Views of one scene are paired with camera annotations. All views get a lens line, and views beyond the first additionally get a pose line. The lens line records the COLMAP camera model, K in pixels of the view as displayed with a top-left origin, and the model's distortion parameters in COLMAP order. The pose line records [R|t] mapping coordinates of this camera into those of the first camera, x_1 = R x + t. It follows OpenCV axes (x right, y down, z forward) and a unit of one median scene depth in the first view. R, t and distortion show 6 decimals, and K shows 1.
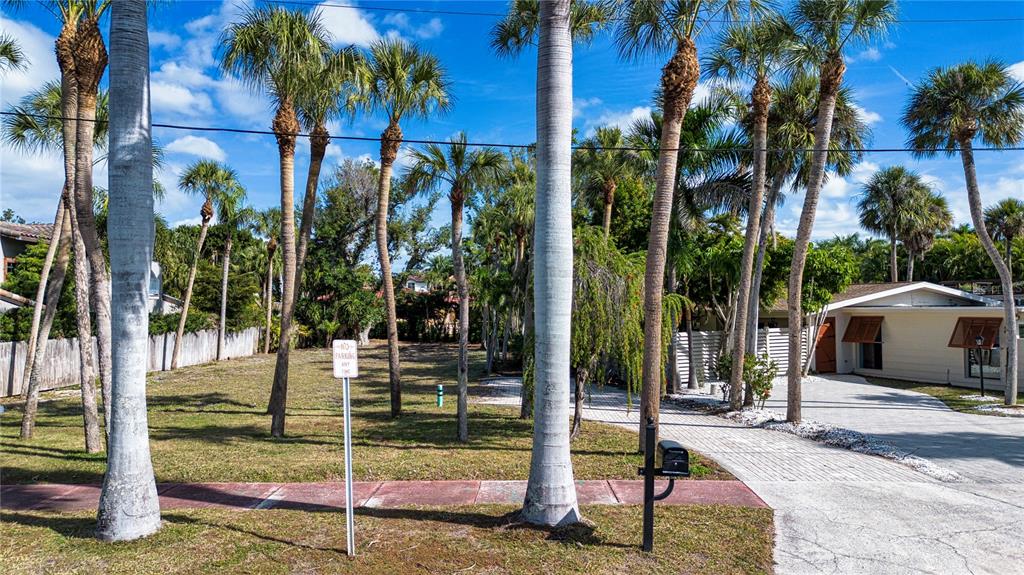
lens RADIAL K [[723.0, 0, 509.1], [0, 723.0, 294.1], [0, 0, 1]] dist [0.071243, -0.062068]
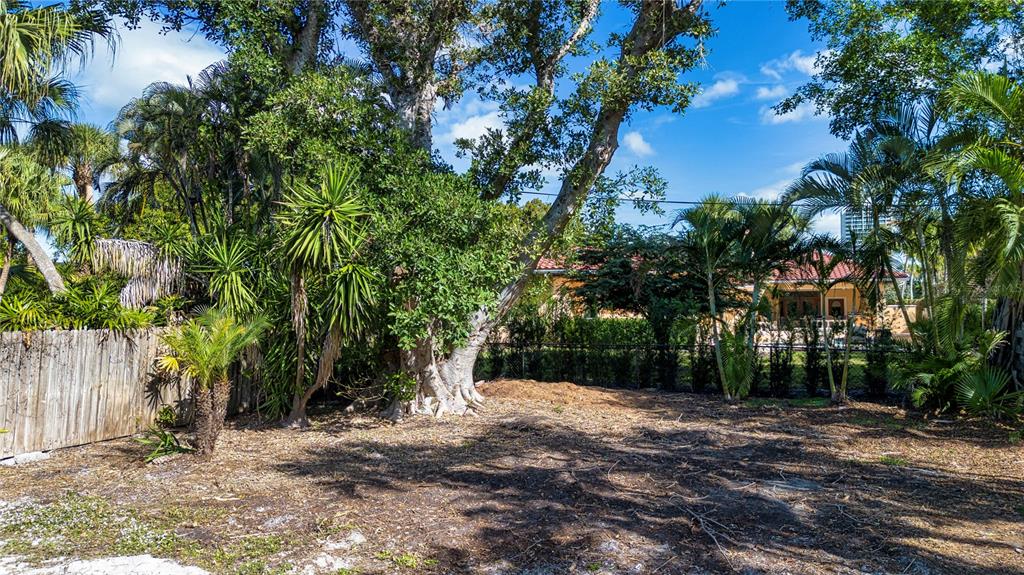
lens RADIAL K [[723.0, 0, 509.1], [0, 723.0, 294.1], [0, 0, 1]] dist [0.071243, -0.062068]
pose [[0.936804, -0.007614, -0.349772, -0.247737], [0.007604, 0.999970, -0.001402, 0.079510], [0.349773, -0.001346, 0.936834, 2.013831]]
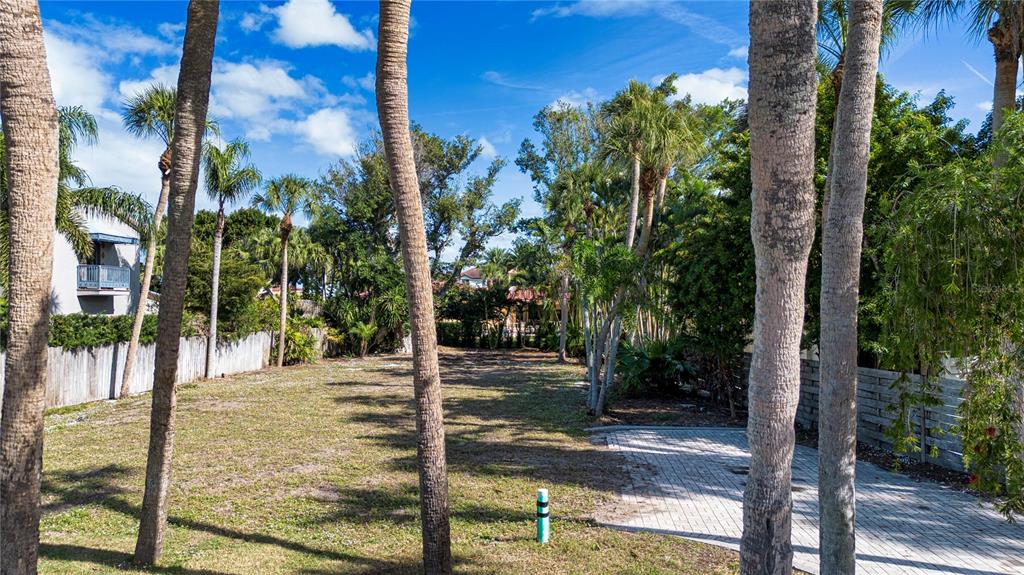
lens RADIAL K [[723.0, 0, 509.1], [0, 723.0, 294.1], [0, 0, 1]] dist [0.071243, -0.062068]
pose [[0.997325, -0.002565, -0.073056, -0.080324], [0.002744, 0.999993, 0.002343, 0.009807], [0.073049, -0.002537, 0.997325, 0.548143]]
